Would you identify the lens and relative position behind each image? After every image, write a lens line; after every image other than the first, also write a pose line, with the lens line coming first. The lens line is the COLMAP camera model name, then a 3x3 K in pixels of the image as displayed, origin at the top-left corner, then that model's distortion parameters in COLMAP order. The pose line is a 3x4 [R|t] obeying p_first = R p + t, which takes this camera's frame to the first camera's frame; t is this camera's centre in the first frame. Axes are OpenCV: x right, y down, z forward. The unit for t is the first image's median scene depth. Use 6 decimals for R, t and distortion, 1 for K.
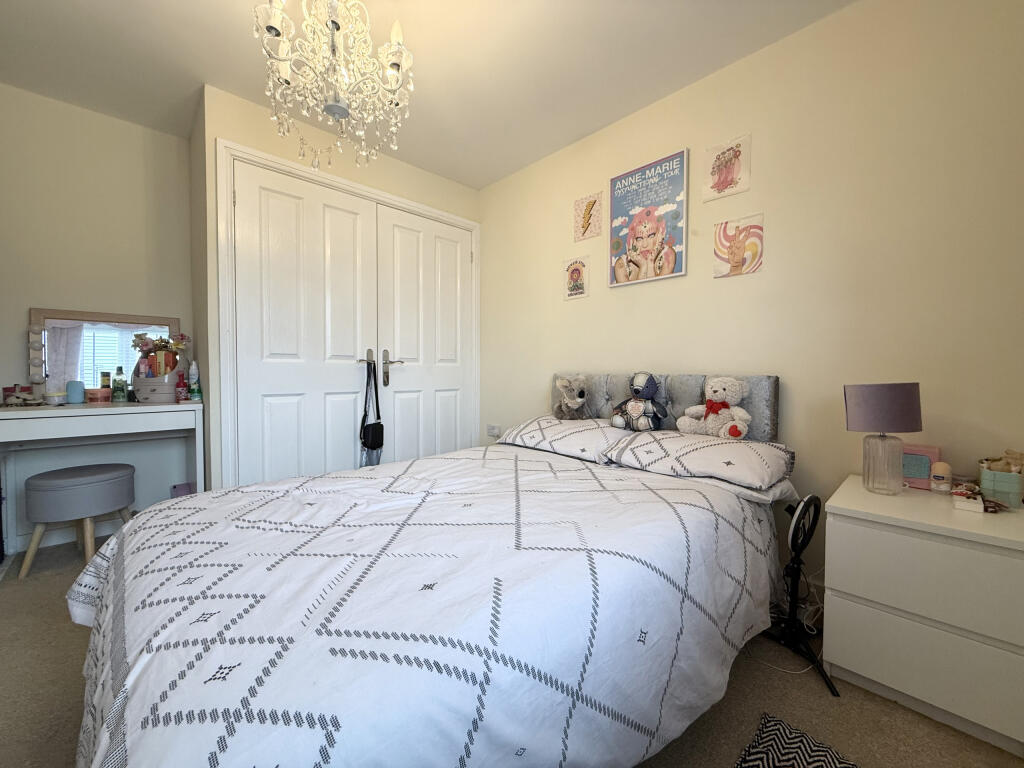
lens RADIAL K [[407.0, 0, 507.4], [0, 407.0, 382.2], [0, 0, 1]] dist [0.000816, -0.000471]
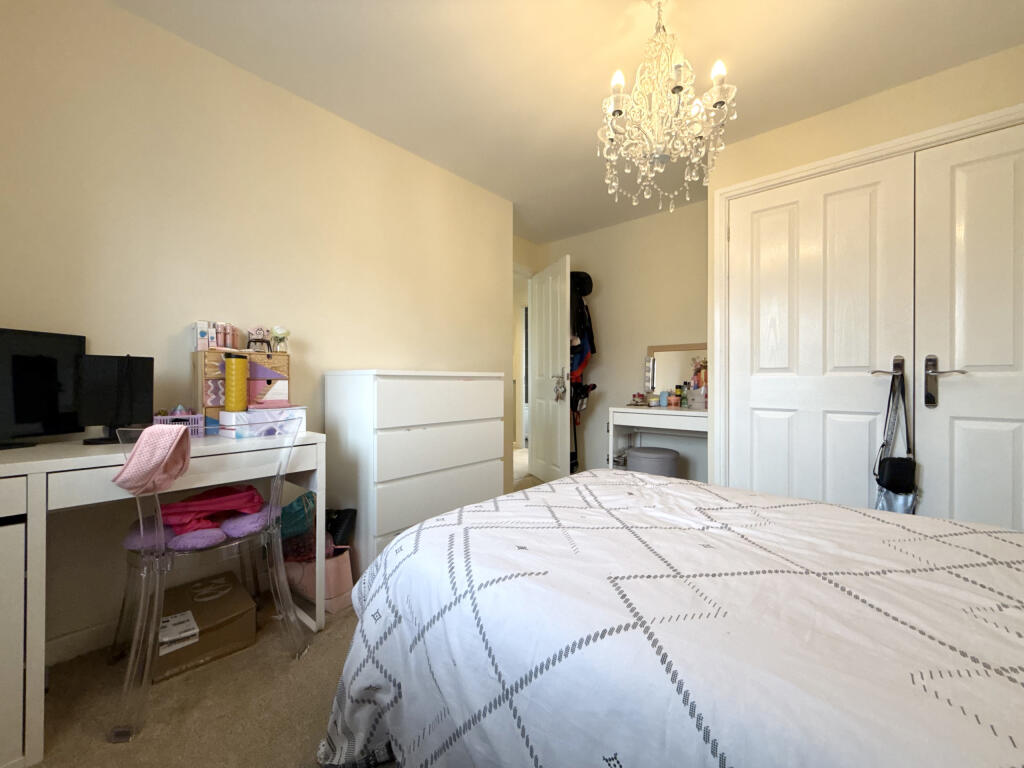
lens RADIAL K [[407.0, 0, 510.9], [0, 407.0, 383.5], [0, 0, 1]] dist [0.000816, -0.000471]
pose [[0.100812, -0.001026, -0.994905, 0.573381], [-0.029000, 0.999572, -0.003969, -0.015536], [0.994483, 0.029252, 0.100739, 0.411766]]
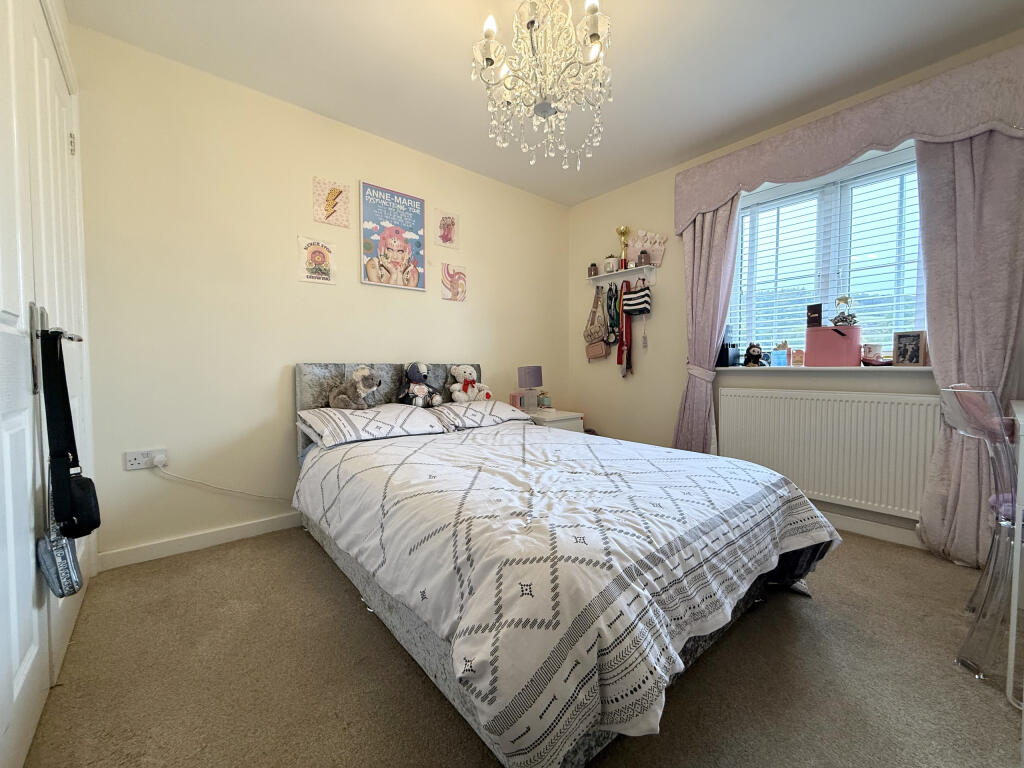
lens RADIAL K [[407.0, 0, 509.7], [0, 407.0, 380.9], [0, 0, 1]] dist [0.000816, -0.000471]
pose [[0.056547, -0.038648, 0.997652, -0.913058], [0.033955, 0.998747, 0.036766, -0.002513], [-0.997822, 0.031796, 0.057788, 0.638048]]
